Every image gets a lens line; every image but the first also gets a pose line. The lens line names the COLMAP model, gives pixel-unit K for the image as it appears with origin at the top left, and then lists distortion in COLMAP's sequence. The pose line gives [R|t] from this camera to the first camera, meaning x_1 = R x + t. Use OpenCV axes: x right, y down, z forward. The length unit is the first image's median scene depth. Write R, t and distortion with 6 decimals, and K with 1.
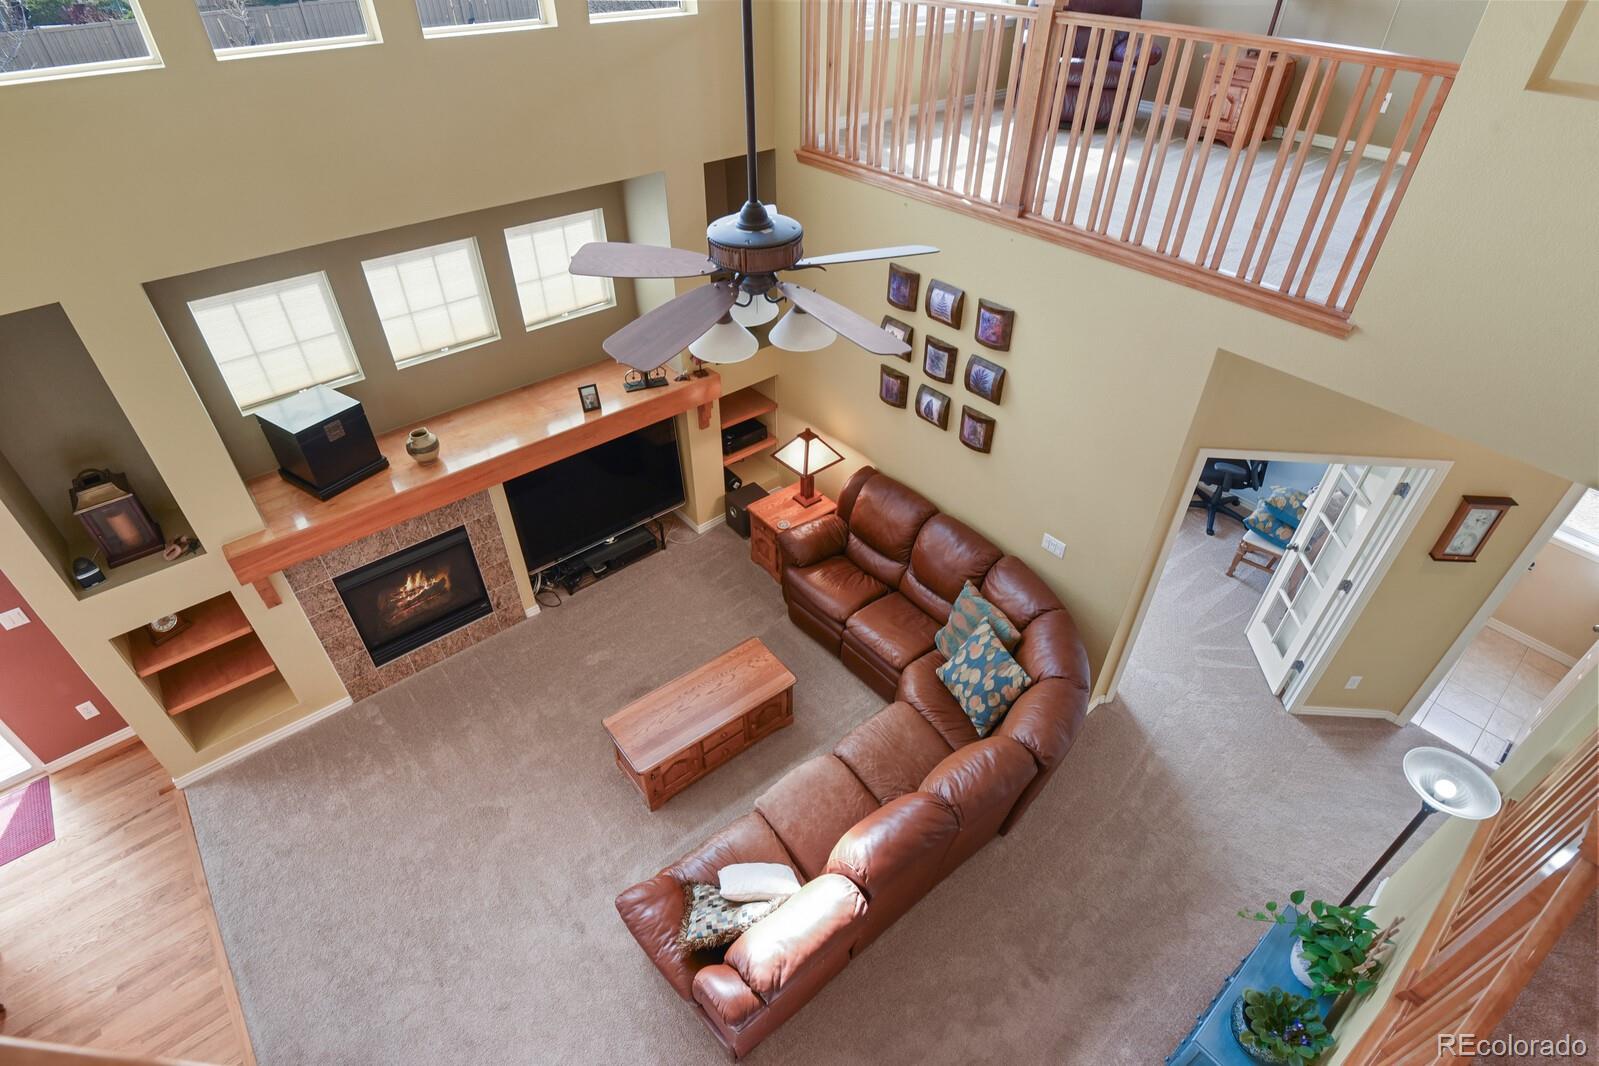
lens RADIAL K [[790.6, 0, 799.5], [0, 790.6, 533.0], [0, 0, 1]] dist [-0.002393, -0.000460]
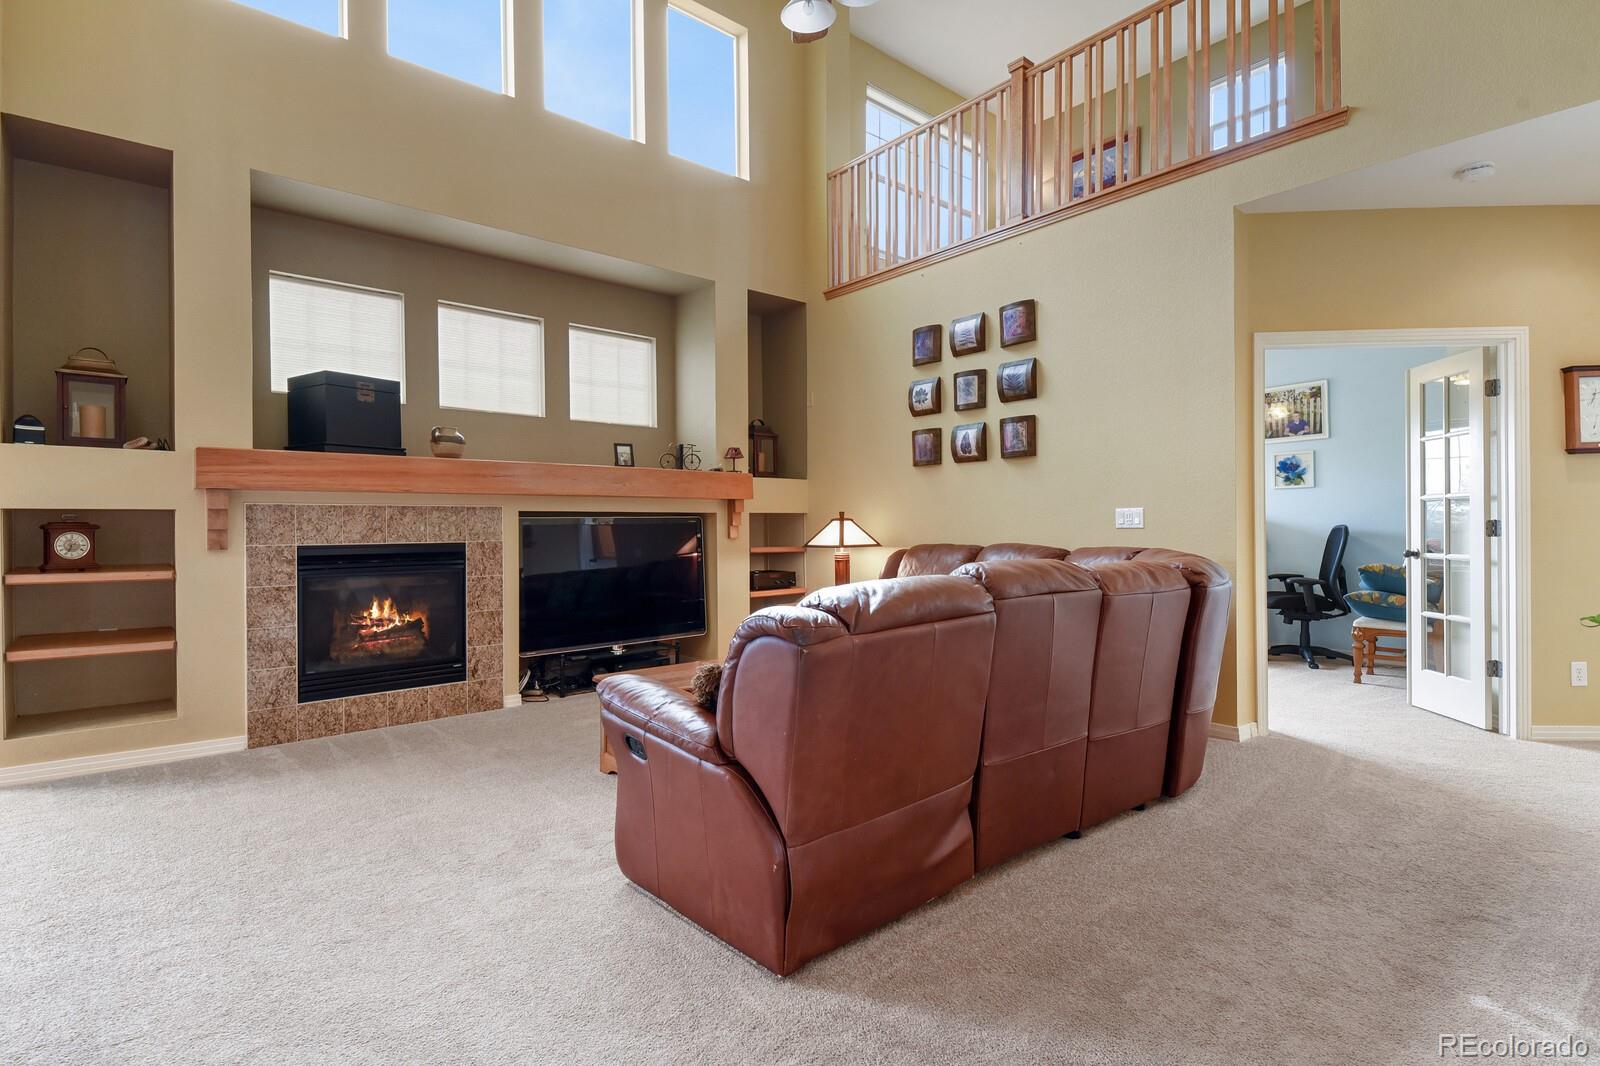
lens RADIAL K [[740.6, 0, 800.0], [0, 740.6, 533.0], [0, 0, 1]] dist [0.004604, 0.000553]
pose [[0.999954, -0.009540, 0.000832, -0.047570], [0.007953, 0.778947, -0.627040, 0.526269], [0.005334, 0.627018, 0.778987, 0.352019]]
